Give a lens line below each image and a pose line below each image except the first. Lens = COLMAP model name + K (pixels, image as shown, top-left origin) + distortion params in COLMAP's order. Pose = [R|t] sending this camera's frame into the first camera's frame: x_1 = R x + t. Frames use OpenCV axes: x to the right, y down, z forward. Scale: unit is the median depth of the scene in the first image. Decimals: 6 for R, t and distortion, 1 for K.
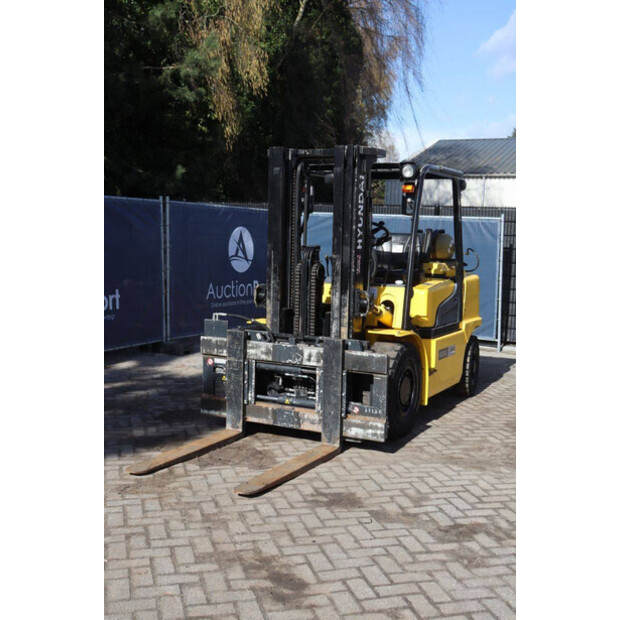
lens RADIAL K [[793.2, 0, 294.7], [0, 793.2, 311.3], [0, 0, 1]] dist [0.039213, 0.000000]
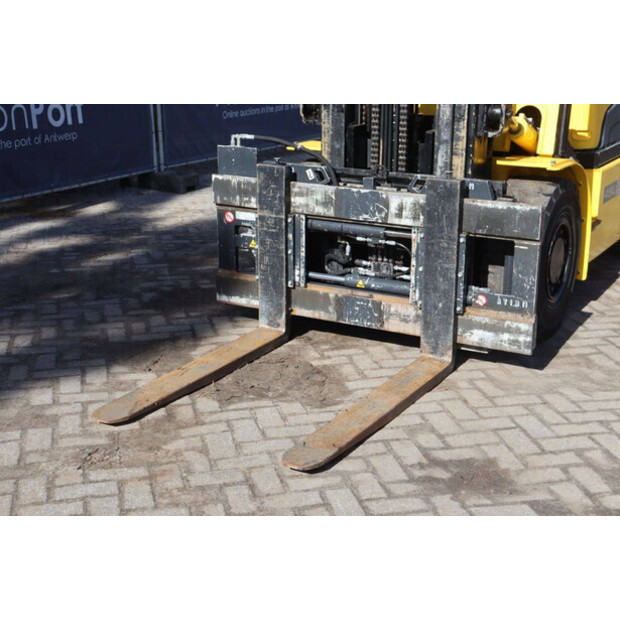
lens RADIAL K [[993.0, 0, 304.7], [0, 993.0, 297.3], [0, 0, 1]] dist [0.140780, 0.000000]
pose [[0.999640, -0.012786, -0.023588, -0.034403], [0.016824, 0.983546, 0.179870, -0.012006], [0.020900, -0.180203, 0.983407, 0.263909]]
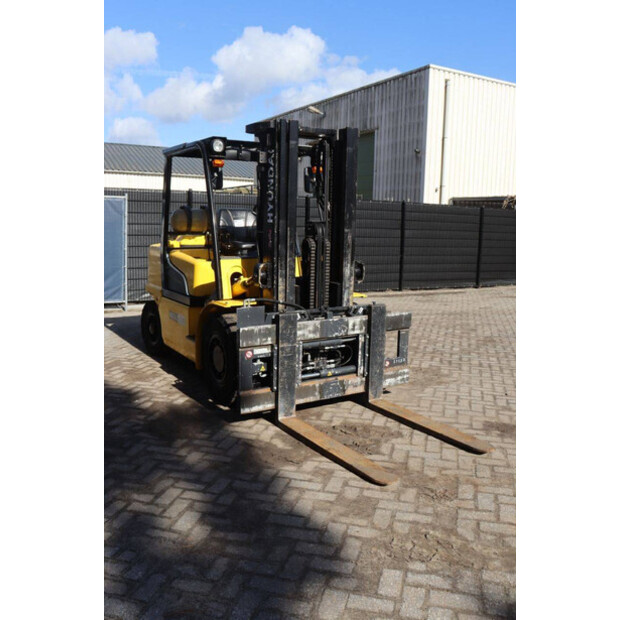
lens RADIAL K [[582.1, 0, 306.9], [0, 582.1, 314.0], [0, 0, 1]] dist [-0.061745, 0.000000]
pose [[0.483273, -0.154879, 0.861661, -0.671500], [0.086068, 0.987864, 0.129290, -0.064153], [-0.871229, 0.011679, 0.490738, 0.661164]]
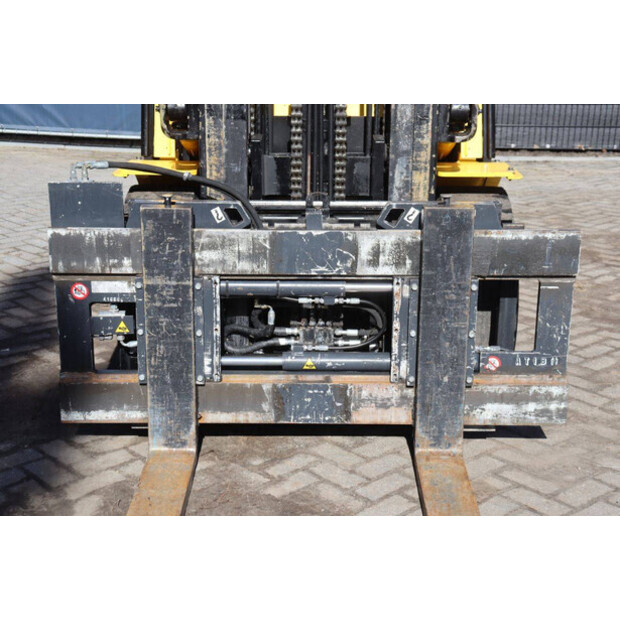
lens RADIAL K [[1078.9, 0, 308.4], [0, 1078.9, 305.6], [0, 0, 1]] dist [0.209339, 0.000000]
pose [[0.879703, -0.154957, 0.449568, -0.263029], [0.062101, 0.974756, 0.214461, -0.038368], [-0.471451, -0.160743, 0.867119, 0.519371]]
